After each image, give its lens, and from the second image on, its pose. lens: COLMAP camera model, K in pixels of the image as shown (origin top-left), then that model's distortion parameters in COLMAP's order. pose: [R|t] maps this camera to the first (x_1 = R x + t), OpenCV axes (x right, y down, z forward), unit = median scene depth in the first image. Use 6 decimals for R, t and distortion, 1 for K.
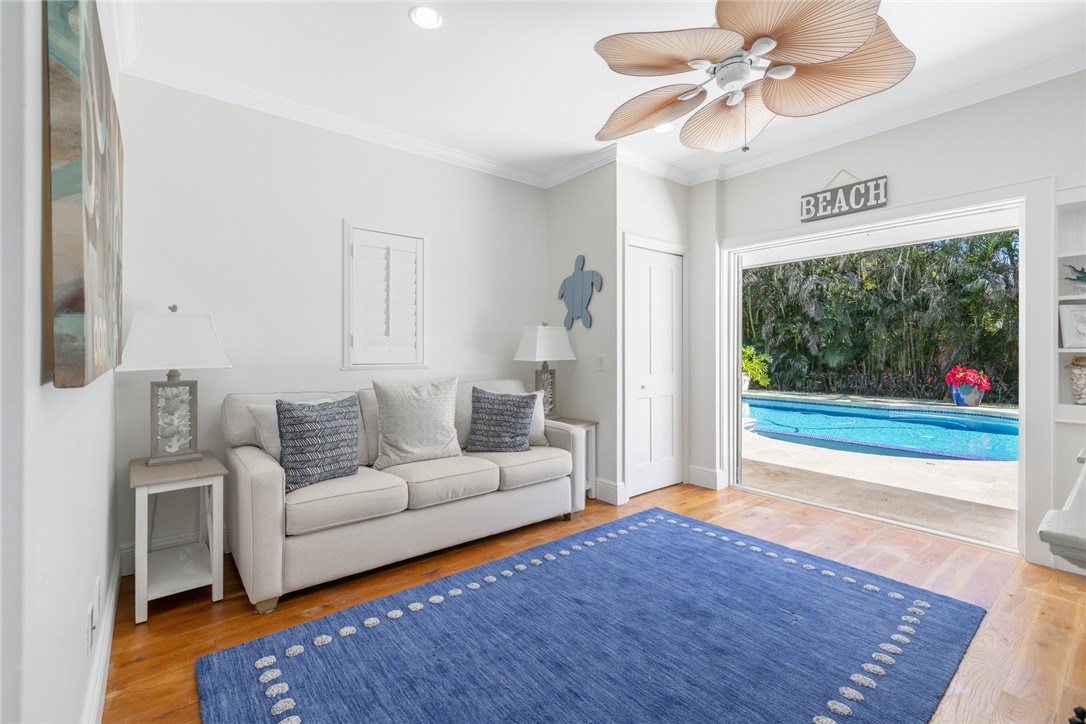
lens RADIAL K [[480.7, 0, 539.1], [0, 480.7, 348.4], [0, 0, 1]] dist [0.000356, 0.000116]
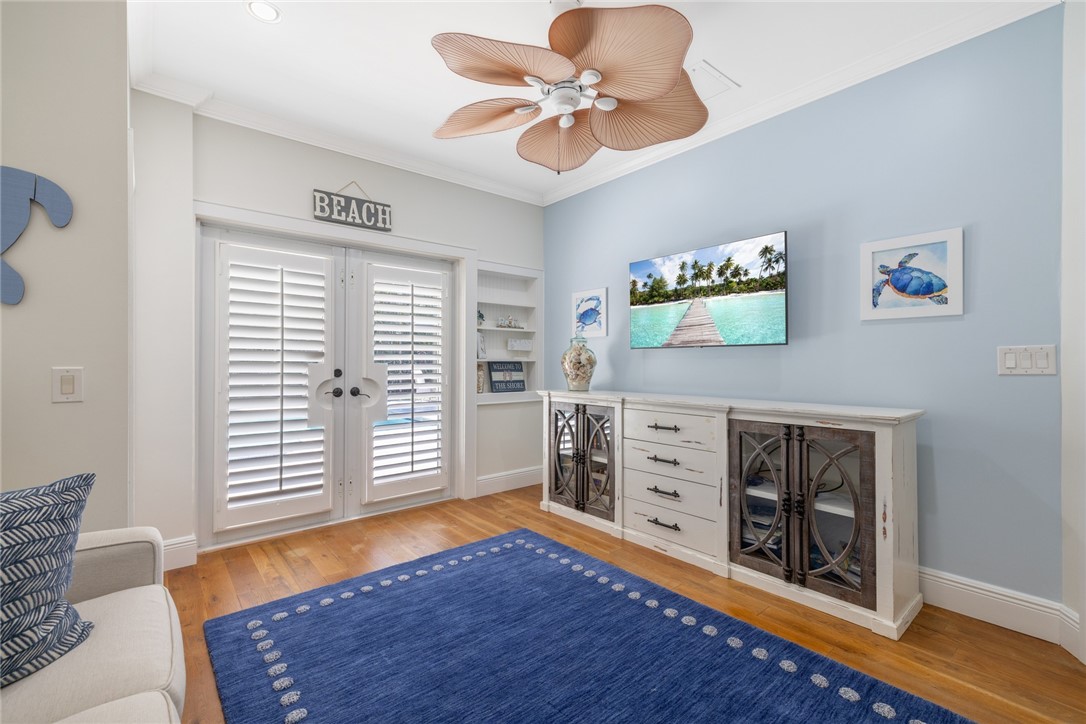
lens RADIAL K [[467.3, 0, 543.0], [0, 467.3, 362.0], [0, 0, 1]] dist [0.000132, 0.000176]
pose [[-0.018731, -0.003610, 0.999818, -0.378362], [-0.005009, 0.999981, 0.003517, 0.003123], [-0.999812, -0.004942, -0.018749, 0.650309]]
